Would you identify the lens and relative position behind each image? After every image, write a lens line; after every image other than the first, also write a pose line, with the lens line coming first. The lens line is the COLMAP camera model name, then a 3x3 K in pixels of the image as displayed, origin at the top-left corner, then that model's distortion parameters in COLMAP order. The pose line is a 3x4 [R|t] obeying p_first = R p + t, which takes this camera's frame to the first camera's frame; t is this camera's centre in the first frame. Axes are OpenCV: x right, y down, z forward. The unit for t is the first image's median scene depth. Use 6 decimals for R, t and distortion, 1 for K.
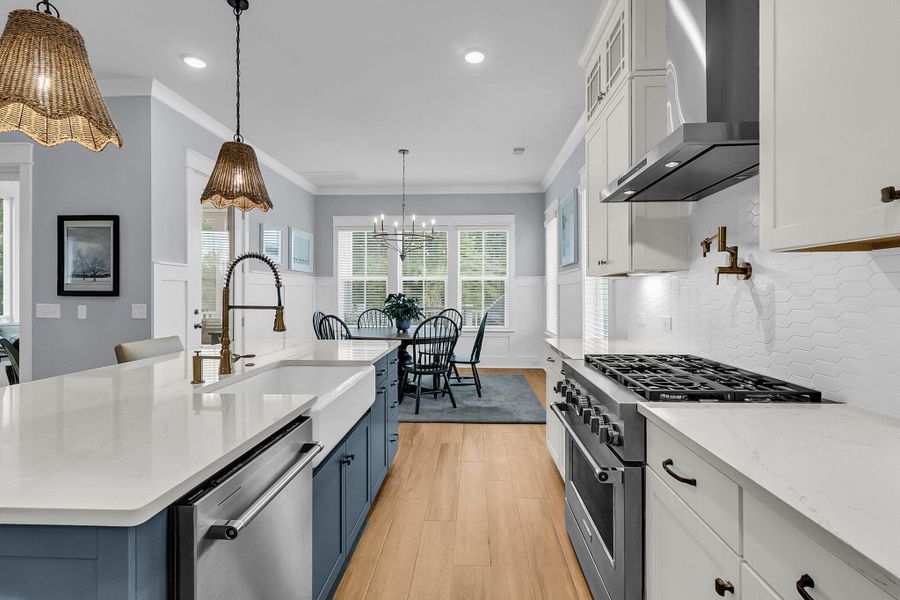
lens RADIAL K [[429.3, 0, 444.9], [0, 429.3, 293.1], [0, 0, 1]] dist [0.005155, -0.001530]
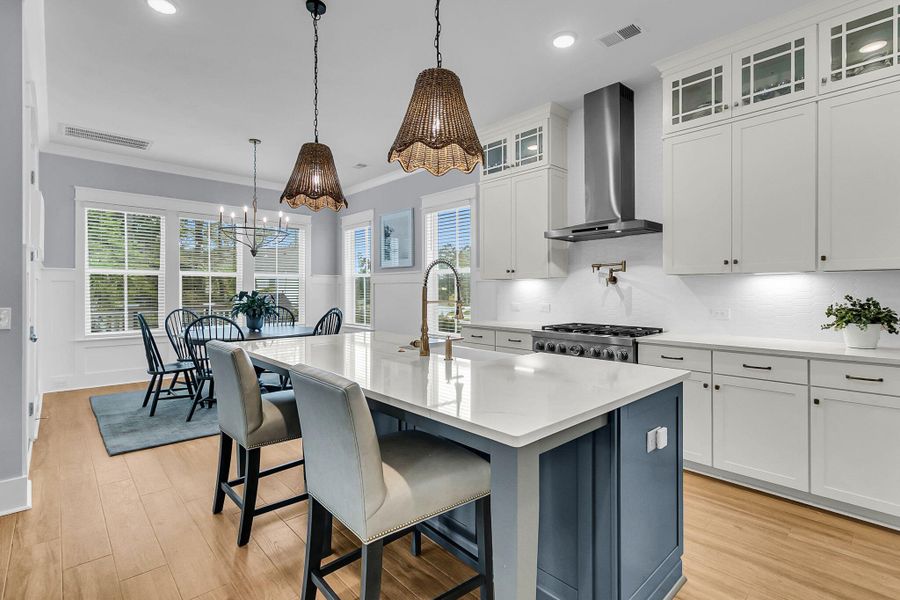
lens RADIAL K [[429.3, 0, 450.3], [0, 429.3, 291.5], [0, 0, 1]] dist [0.005155, -0.001530]
pose [[0.686771, -0.003199, 0.726867, -0.640250], [0.000631, 0.999993, 0.003804, -0.001321], [-0.726873, -0.002154, 0.686768, 0.045687]]
